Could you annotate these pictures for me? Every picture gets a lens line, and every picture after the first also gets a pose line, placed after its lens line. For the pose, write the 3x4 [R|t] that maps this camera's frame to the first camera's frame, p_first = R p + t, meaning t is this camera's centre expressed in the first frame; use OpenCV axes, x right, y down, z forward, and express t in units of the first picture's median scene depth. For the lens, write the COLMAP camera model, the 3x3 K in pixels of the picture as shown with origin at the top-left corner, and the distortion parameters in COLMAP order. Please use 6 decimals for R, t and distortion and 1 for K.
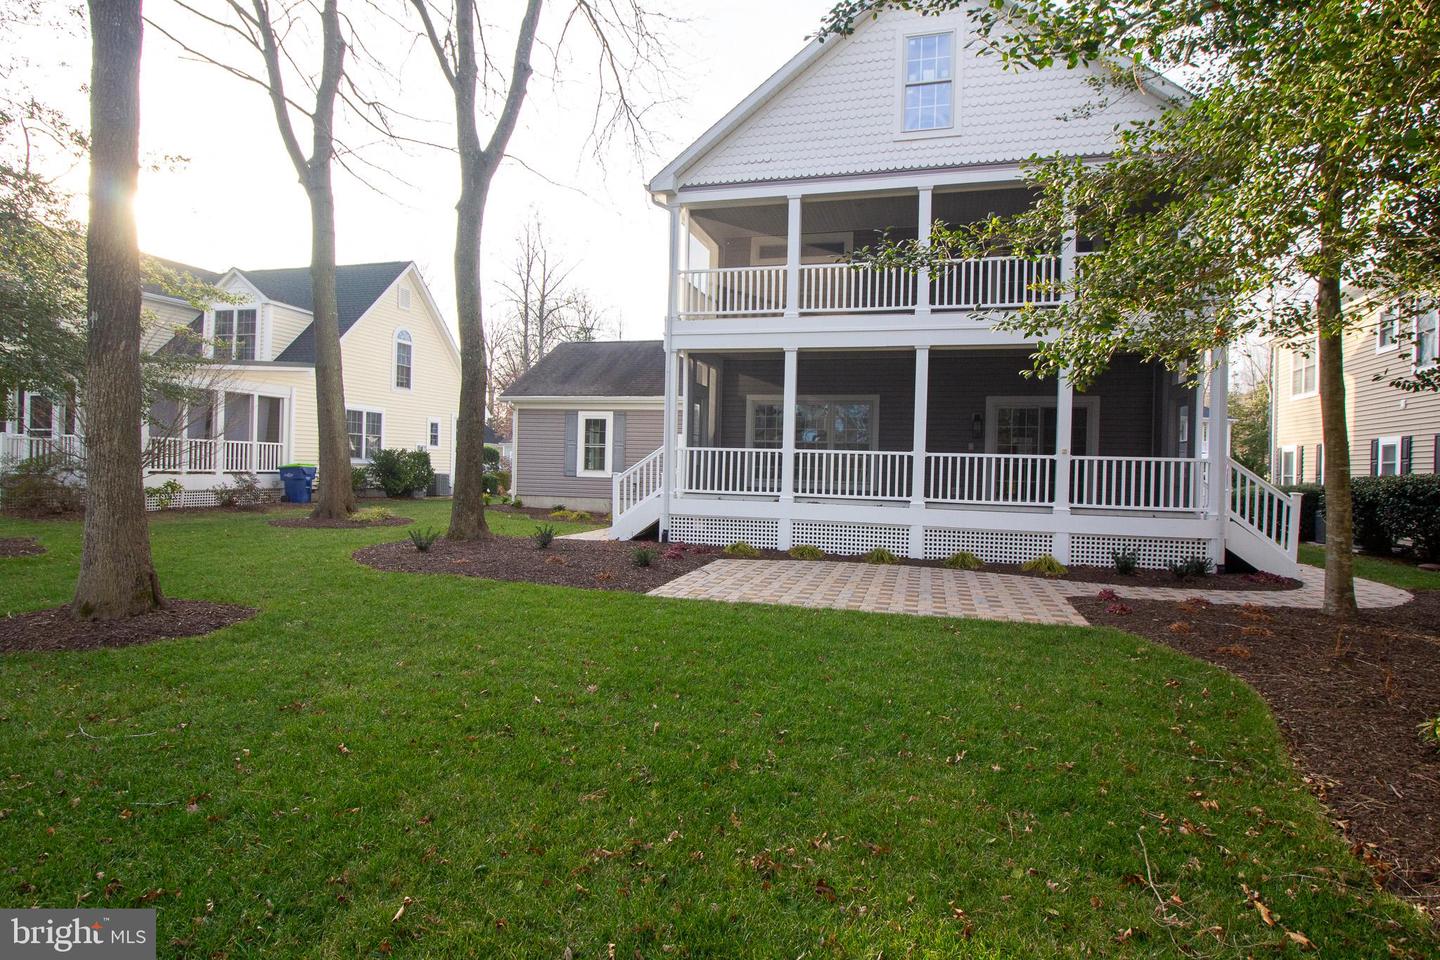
lens RADIAL K [[783.7, 0, 718.5], [0, 783.7, 479.1], [0, 0, 1]] dist [-0.006650, -0.000615]
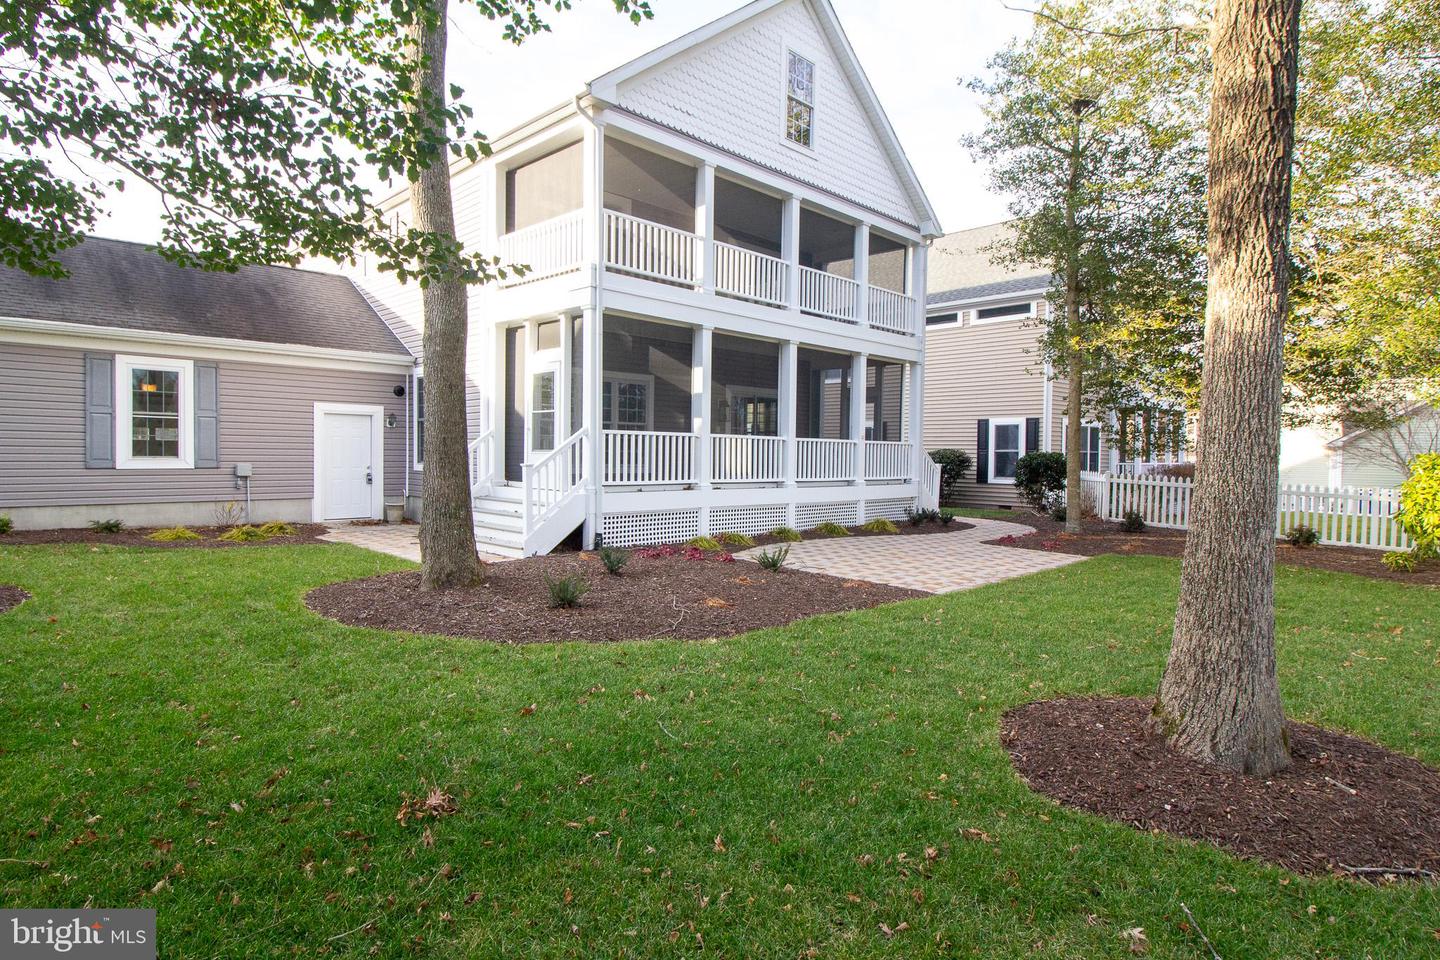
lens RADIAL K [[783.7, 0, 718.8], [0, 783.7, 474.4], [0, 0, 1]] dist [-0.006650, -0.000615]
pose [[0.478497, -0.049474, 0.876695, -0.687165], [0.011182, 0.998674, 0.050254, -0.033989], [-0.878018, -0.014243, 0.478415, 0.500072]]
